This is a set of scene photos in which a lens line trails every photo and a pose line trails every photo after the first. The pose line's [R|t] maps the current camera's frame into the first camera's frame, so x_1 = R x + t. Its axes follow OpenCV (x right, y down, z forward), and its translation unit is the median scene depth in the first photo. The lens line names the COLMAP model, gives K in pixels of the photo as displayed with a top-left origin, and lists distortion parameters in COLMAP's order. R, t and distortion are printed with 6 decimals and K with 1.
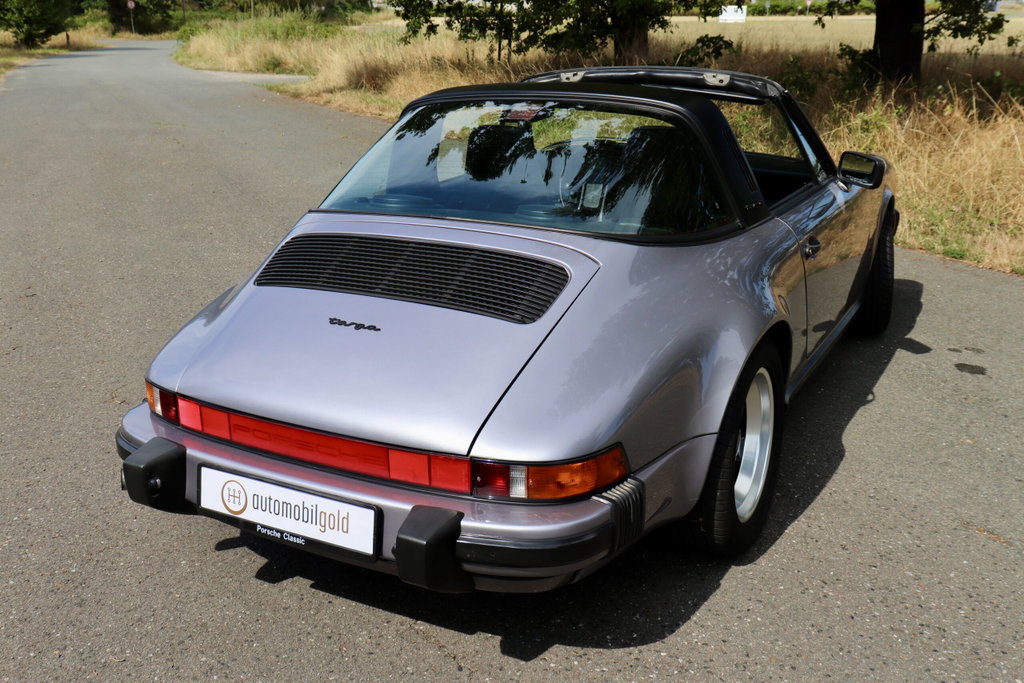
lens RADIAL K [[1023.4, 0, 504.8], [0, 1023.4, 336.0], [0, 0, 1]] dist [-0.019980, 0.000000]
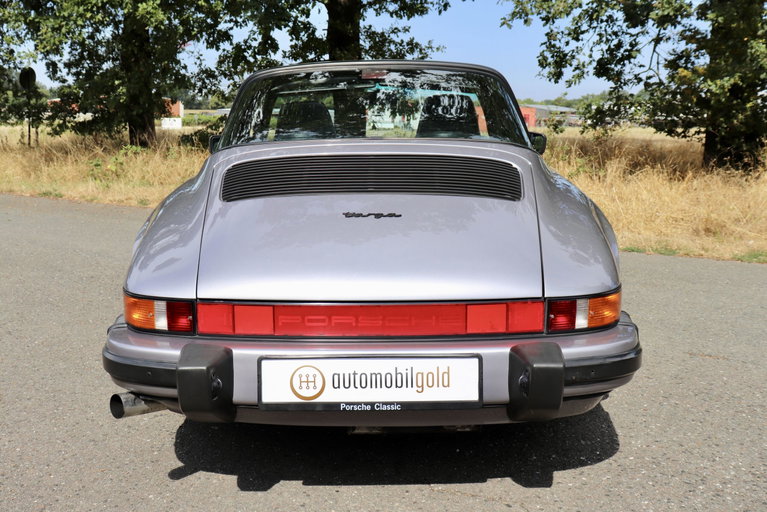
lens RADIAL K [[751.0, 0, 383.0], [0, 751.0, 249.6], [0, 0, 1]] dist [-0.033561, 0.000000]
pose [[0.877909, -0.068262, 0.473936, -0.345806], [0.136604, 0.984357, -0.111264, 0.077636], [-0.458927, 0.162421, 0.873502, 0.192777]]
